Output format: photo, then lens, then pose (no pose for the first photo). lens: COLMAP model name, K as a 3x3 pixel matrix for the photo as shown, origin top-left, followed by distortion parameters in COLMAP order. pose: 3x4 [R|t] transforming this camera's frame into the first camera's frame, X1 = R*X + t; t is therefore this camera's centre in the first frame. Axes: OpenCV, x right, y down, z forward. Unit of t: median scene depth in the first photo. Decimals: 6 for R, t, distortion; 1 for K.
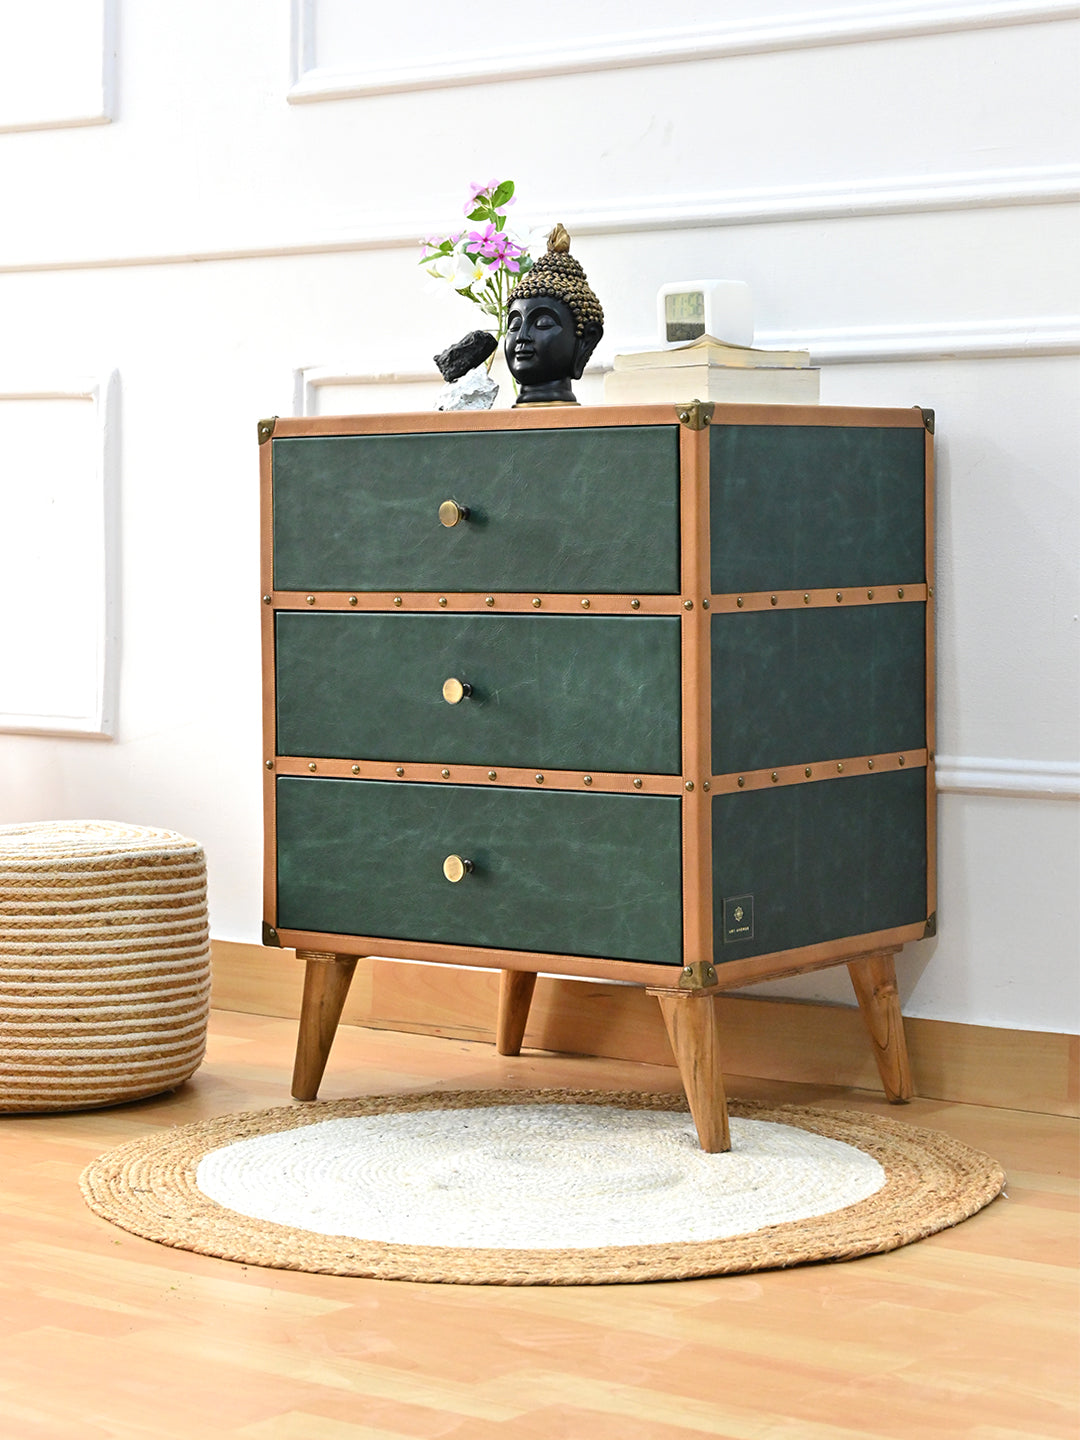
lens RADIAL K [[3421.3, 0, 265.8], [0, 3421.3, 634.3], [0, 0, 1]] dist [0.010025, 0.188466]
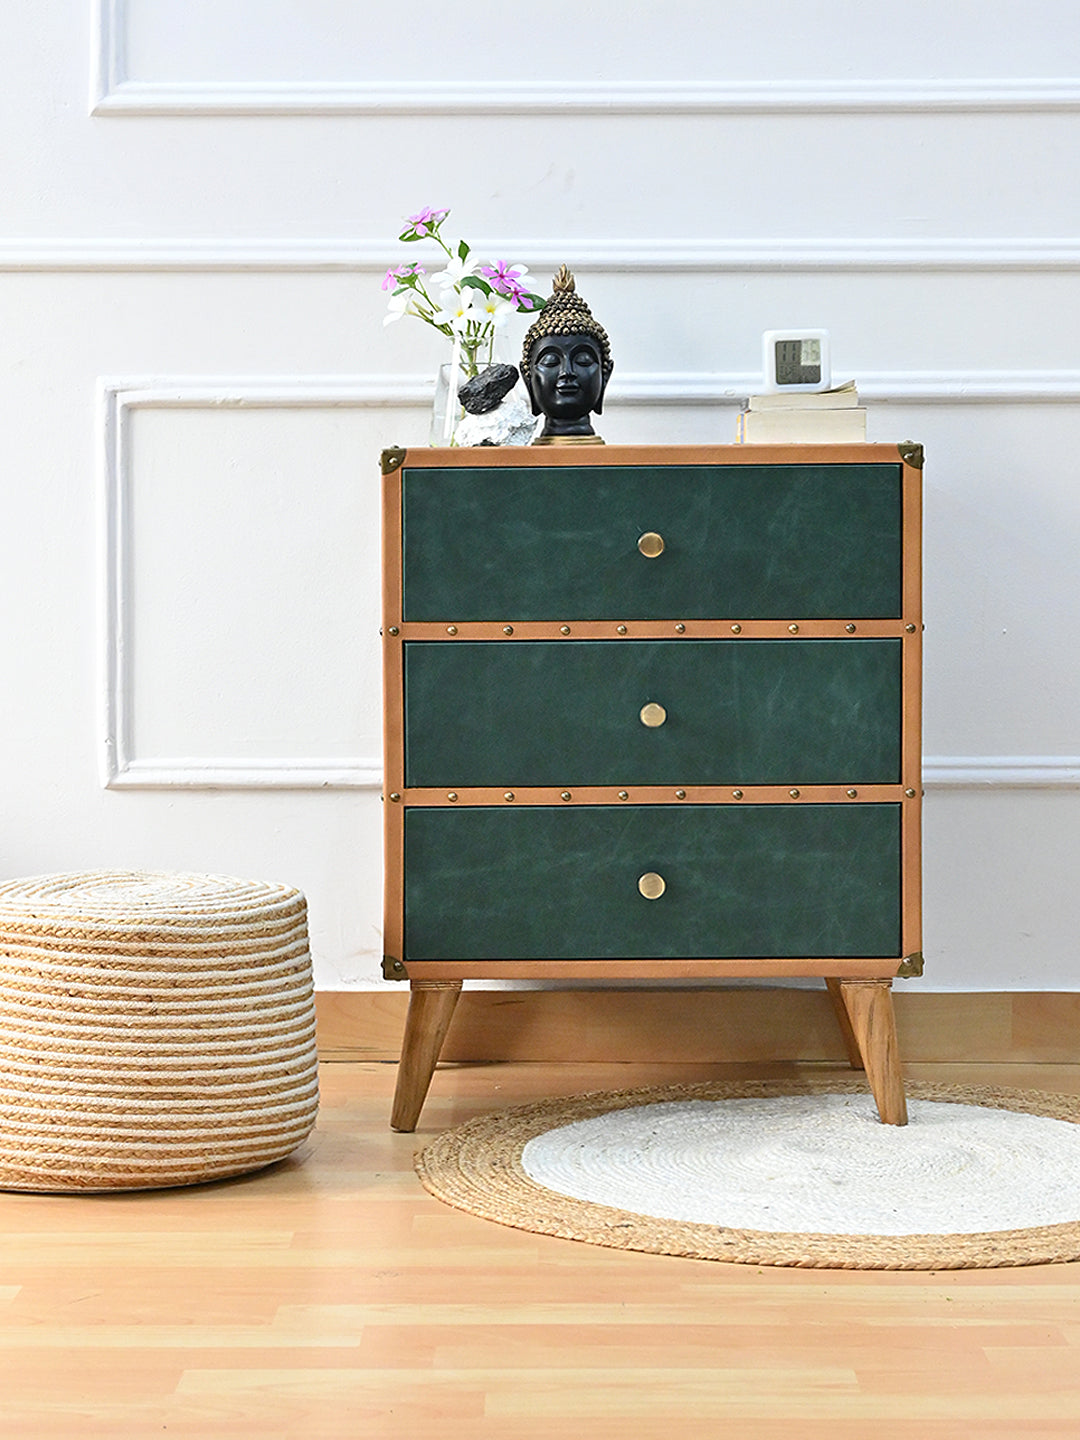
lens RADIAL K [[3311.7, 0, 457.6], [0, 3311.7, 642.3], [0, 0, 1]] dist [0.042494, -0.039026]
pose [[0.766236, -0.023907, 0.642115, -0.612890], [0.021702, 0.999700, 0.011324, -0.017602], [-0.642193, 0.005258, 0.766525, 0.257269]]
